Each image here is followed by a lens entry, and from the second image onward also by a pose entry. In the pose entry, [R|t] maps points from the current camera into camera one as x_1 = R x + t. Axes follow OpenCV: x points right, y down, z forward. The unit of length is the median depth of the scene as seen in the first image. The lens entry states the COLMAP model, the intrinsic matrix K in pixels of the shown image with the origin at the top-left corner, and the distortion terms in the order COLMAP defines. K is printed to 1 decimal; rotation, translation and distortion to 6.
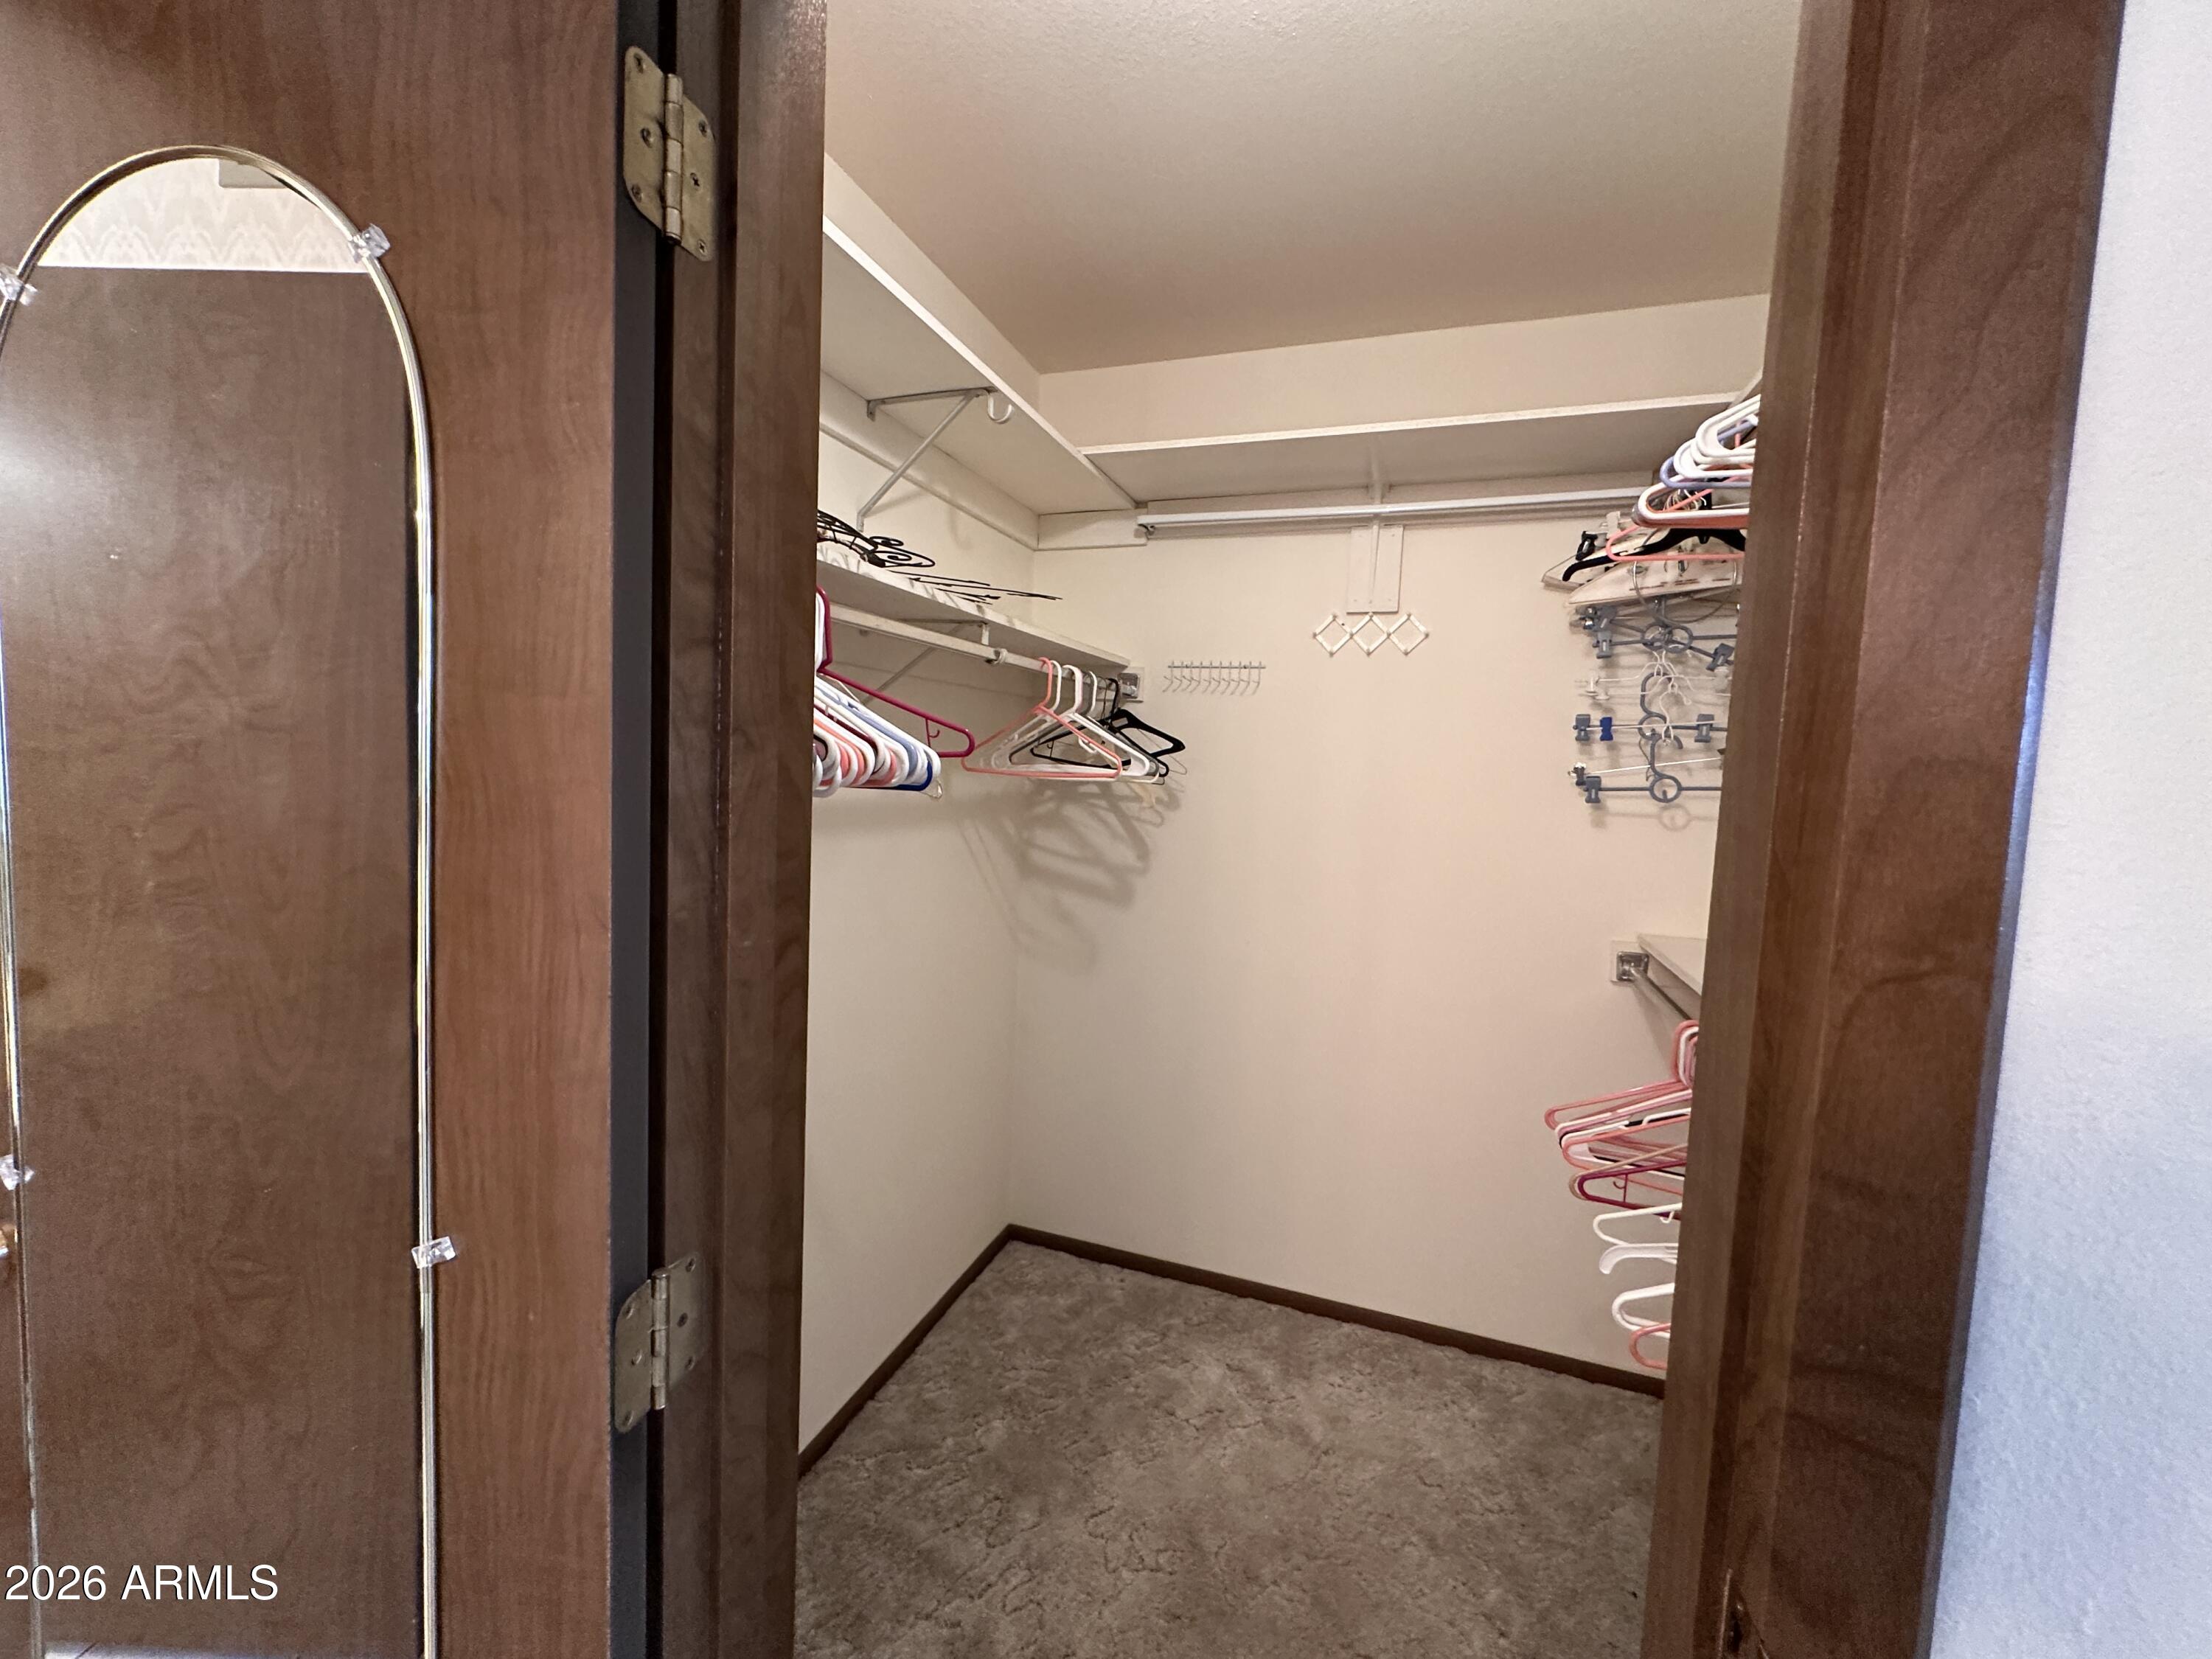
lens RADIAL K [[883.2, 0, 1114.6], [0, 883.2, 823.9], [0, 0, 1]] dist [-0.005956, 0.001750]
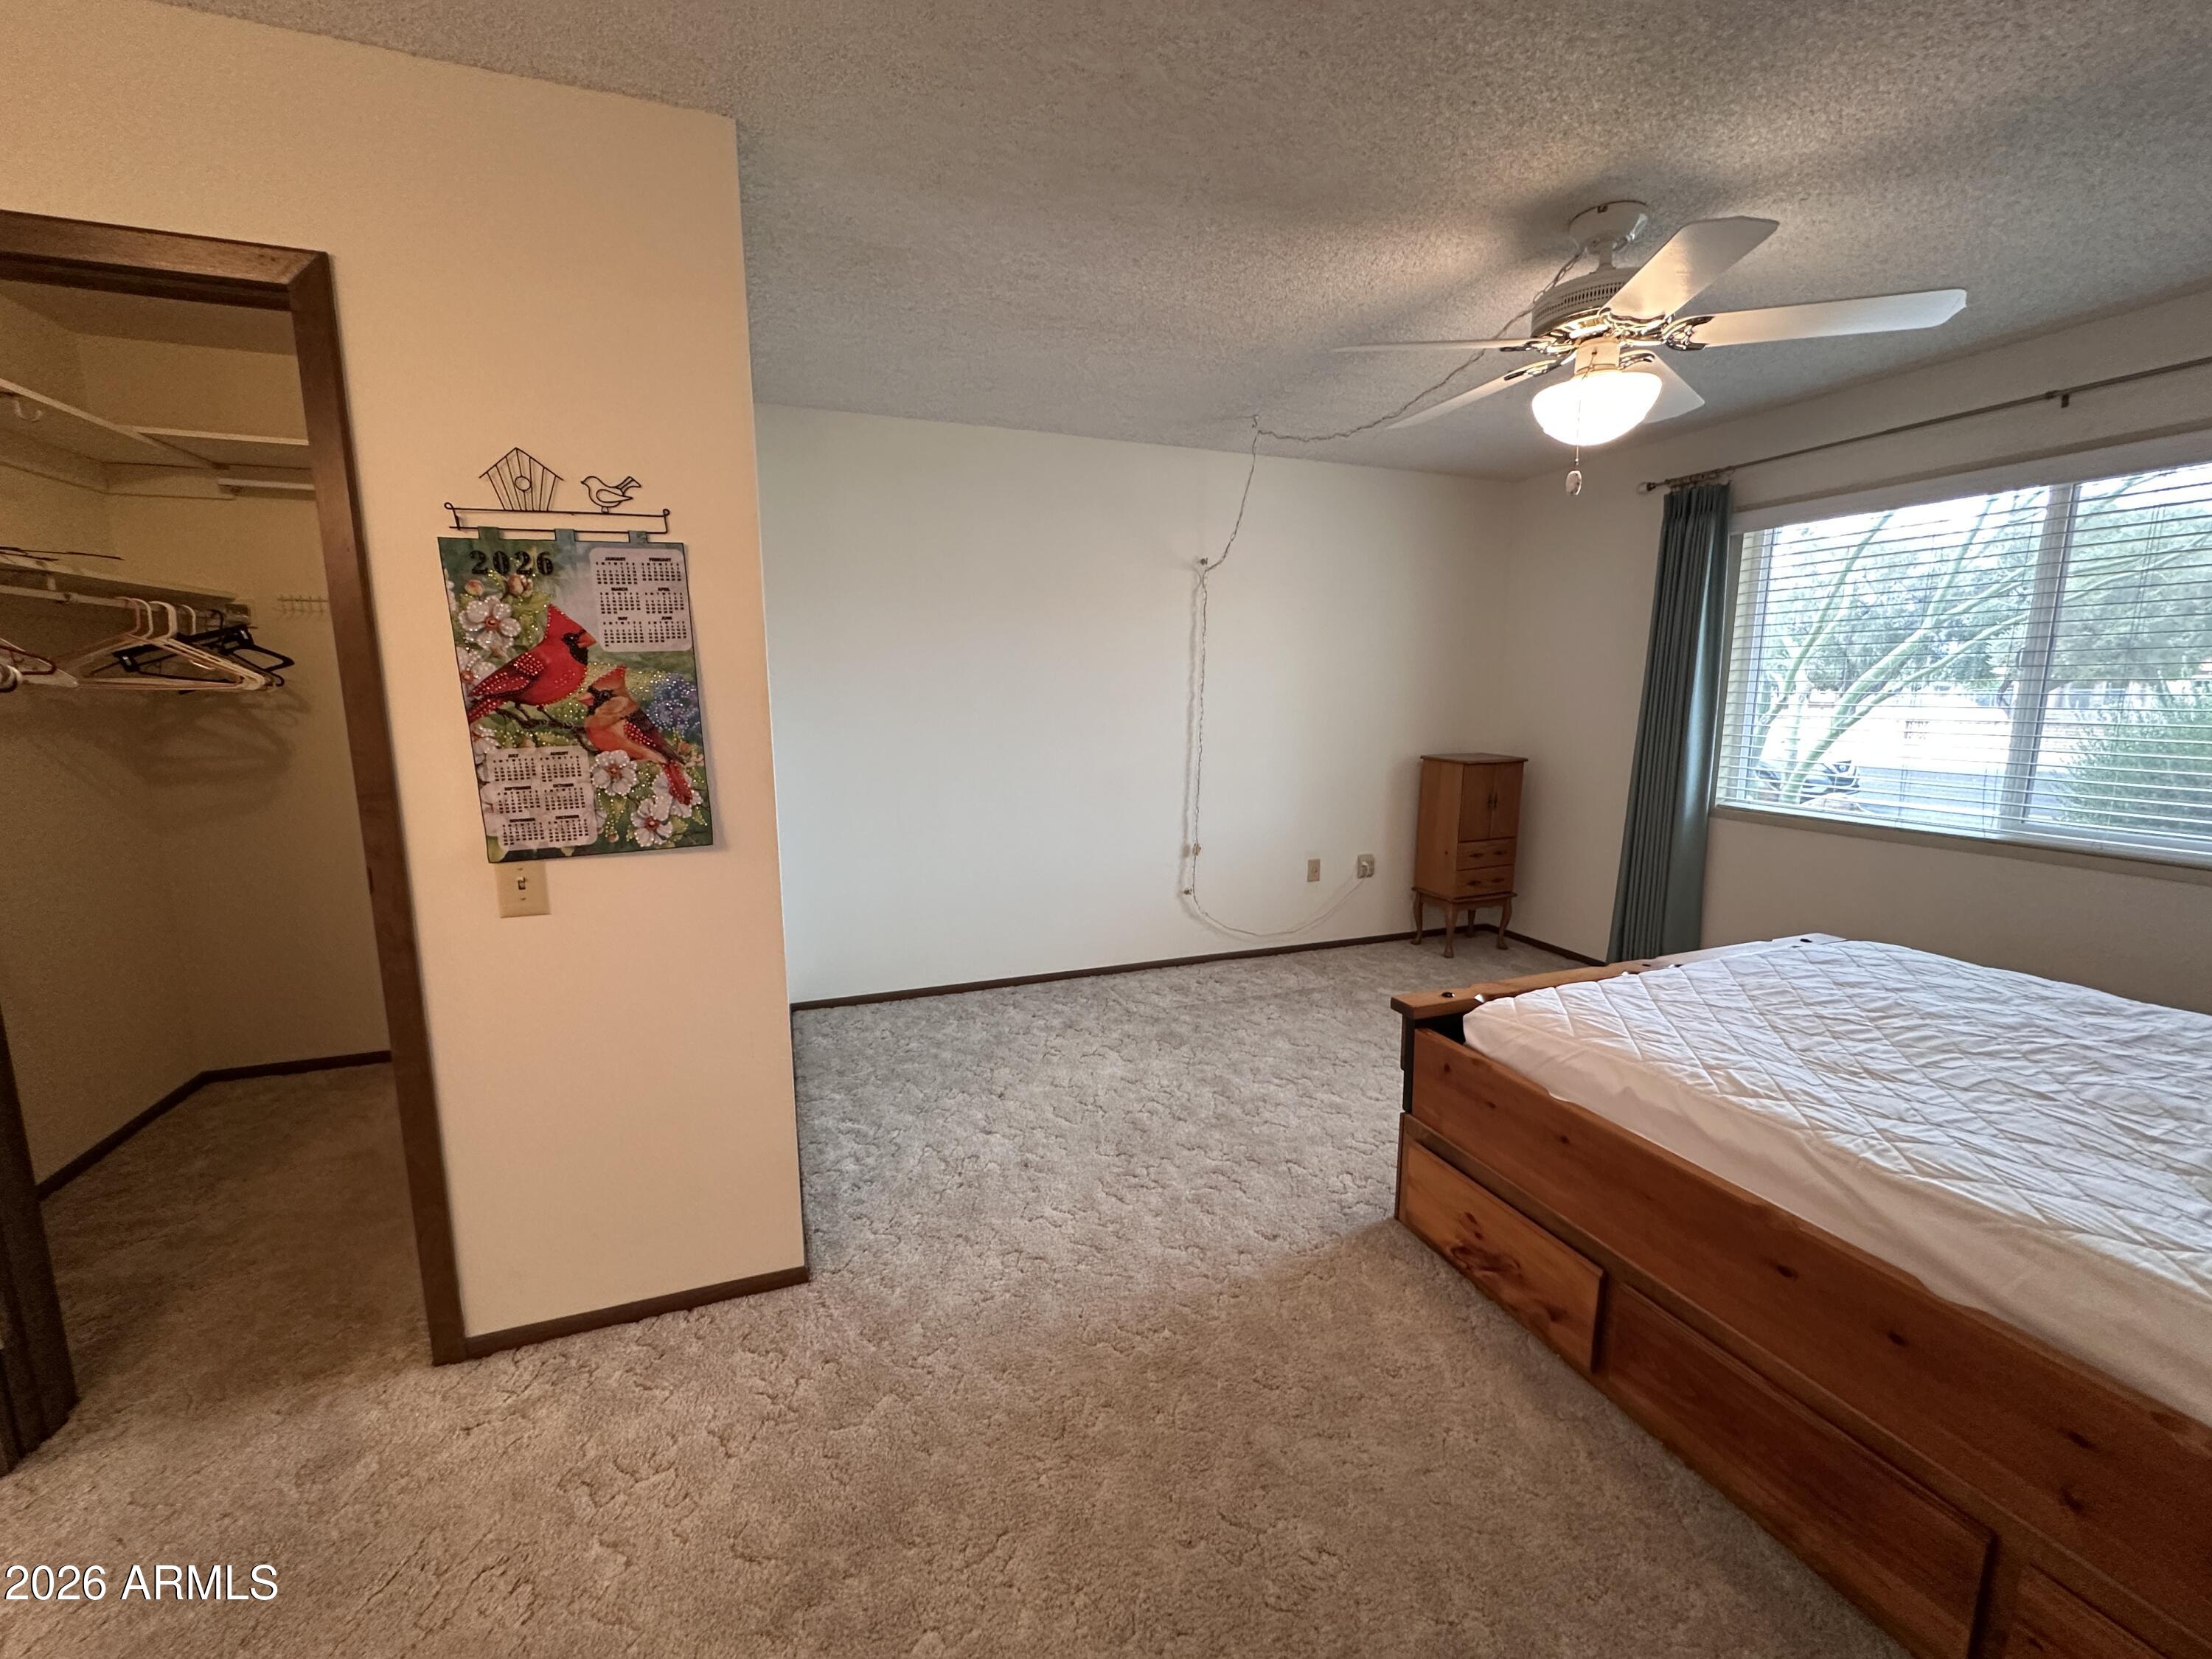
lens RADIAL K [[883.2, 0, 1090.6], [0, 883.2, 824.8], [0, 0, 1]] dist [-0.005956, 0.001750]
pose [[0.775567, -0.145513, 0.614265, 0.167178], [0.087645, 0.988467, 0.123496, 0.103584], [-0.625151, -0.041942, 0.779376, -0.856864]]
